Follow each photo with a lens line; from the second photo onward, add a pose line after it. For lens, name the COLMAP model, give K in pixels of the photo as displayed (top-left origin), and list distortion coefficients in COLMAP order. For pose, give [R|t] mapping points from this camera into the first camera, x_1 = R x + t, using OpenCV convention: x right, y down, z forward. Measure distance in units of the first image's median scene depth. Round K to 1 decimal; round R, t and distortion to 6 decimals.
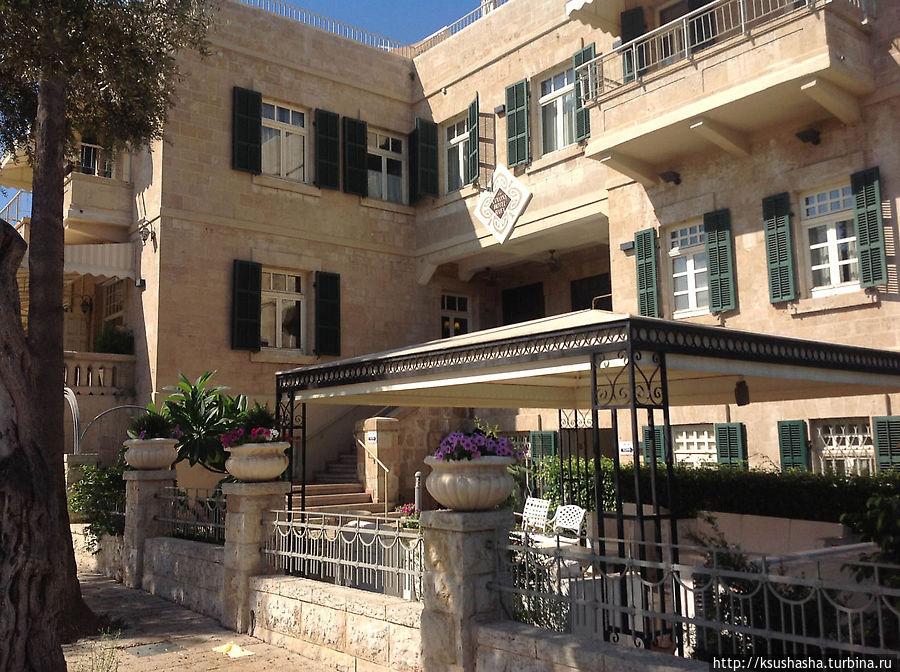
lens RADIAL K [[865.3, 0, 450.0], [0, 865.3, 336.0], [0, 0, 1]] dist [0.144639, -0.281431]
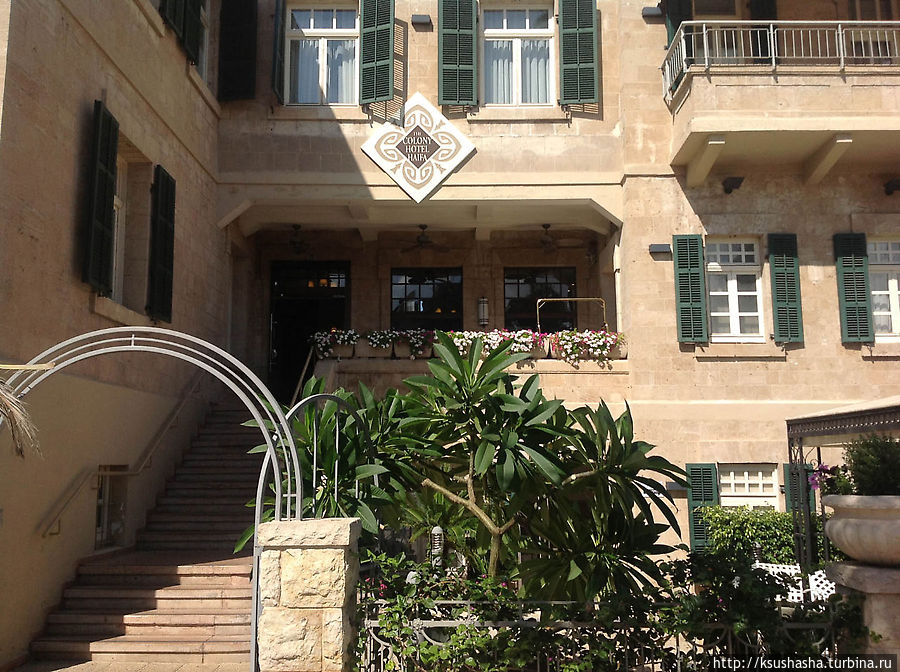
lens RADIAL K [[865.3, 0, 450.0], [0, 865.3, 336.0], [0, 0, 1]] dist [0.144639, -0.281431]
pose [[0.622560, 0.125600, 0.772427, -0.589244], [-0.112445, 0.991151, -0.070537, 0.066218], [-0.774451, -0.042942, 0.631174, 0.643906]]
